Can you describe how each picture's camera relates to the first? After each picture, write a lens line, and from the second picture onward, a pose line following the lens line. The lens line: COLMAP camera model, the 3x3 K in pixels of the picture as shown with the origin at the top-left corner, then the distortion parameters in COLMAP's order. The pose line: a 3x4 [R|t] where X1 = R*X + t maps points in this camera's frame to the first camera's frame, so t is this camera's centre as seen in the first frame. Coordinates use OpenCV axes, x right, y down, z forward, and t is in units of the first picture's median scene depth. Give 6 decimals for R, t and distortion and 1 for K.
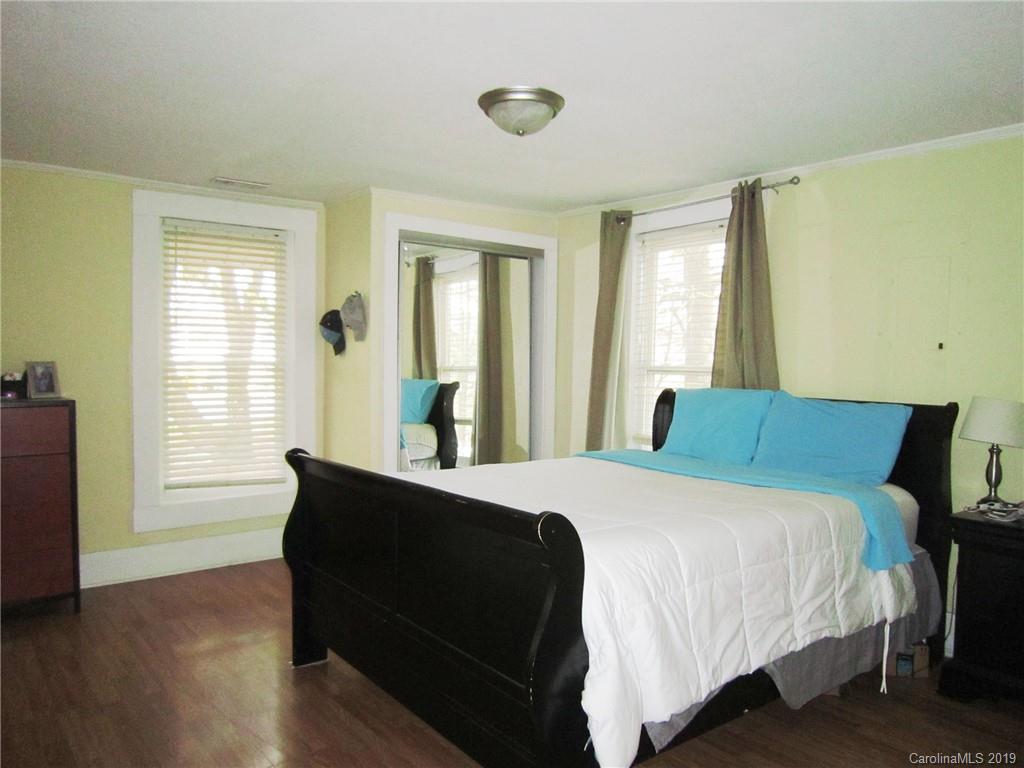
lens RADIAL K [[749.6, 0, 513.3], [0, 749.6, 385.8], [0, 0, 1]] dist [-0.027792, 0.004557]
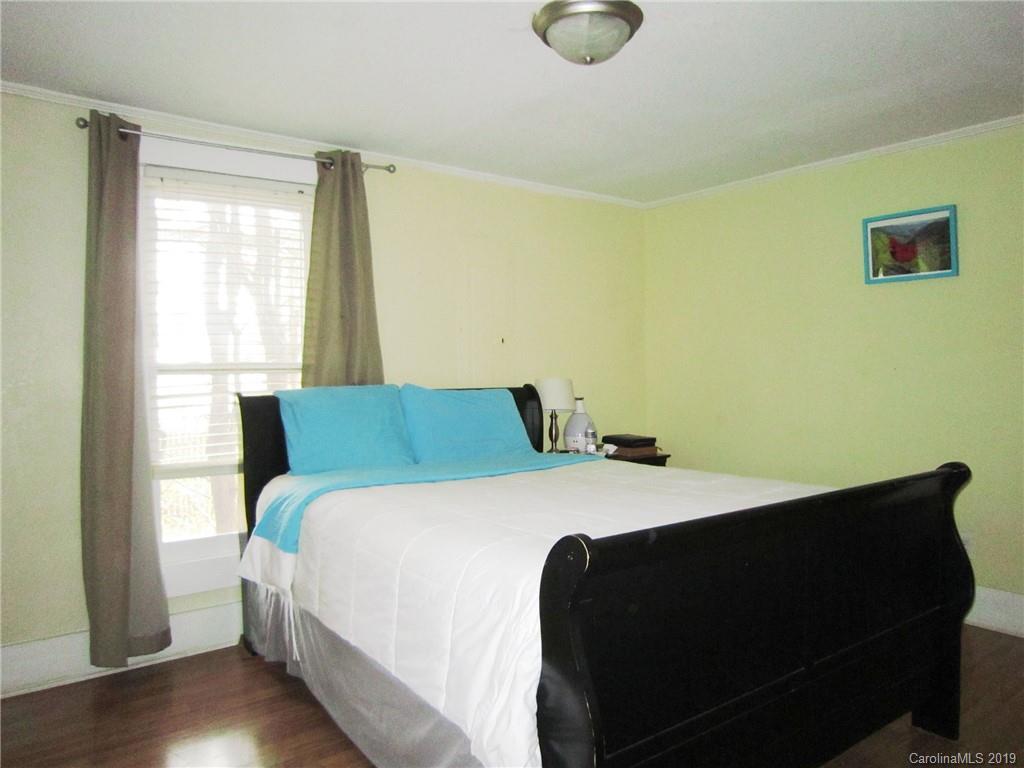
lens RADIAL K [[749.6, 0, 513.4], [0, 749.6, 380.2], [0, 0, 1]] dist [-0.027792, 0.004557]
pose [[0.020381, -0.031426, 0.999298, -0.562755], [0.049102, 0.998331, 0.030394, -0.019636], [-0.998586, 0.048448, 0.021890, 0.775382]]
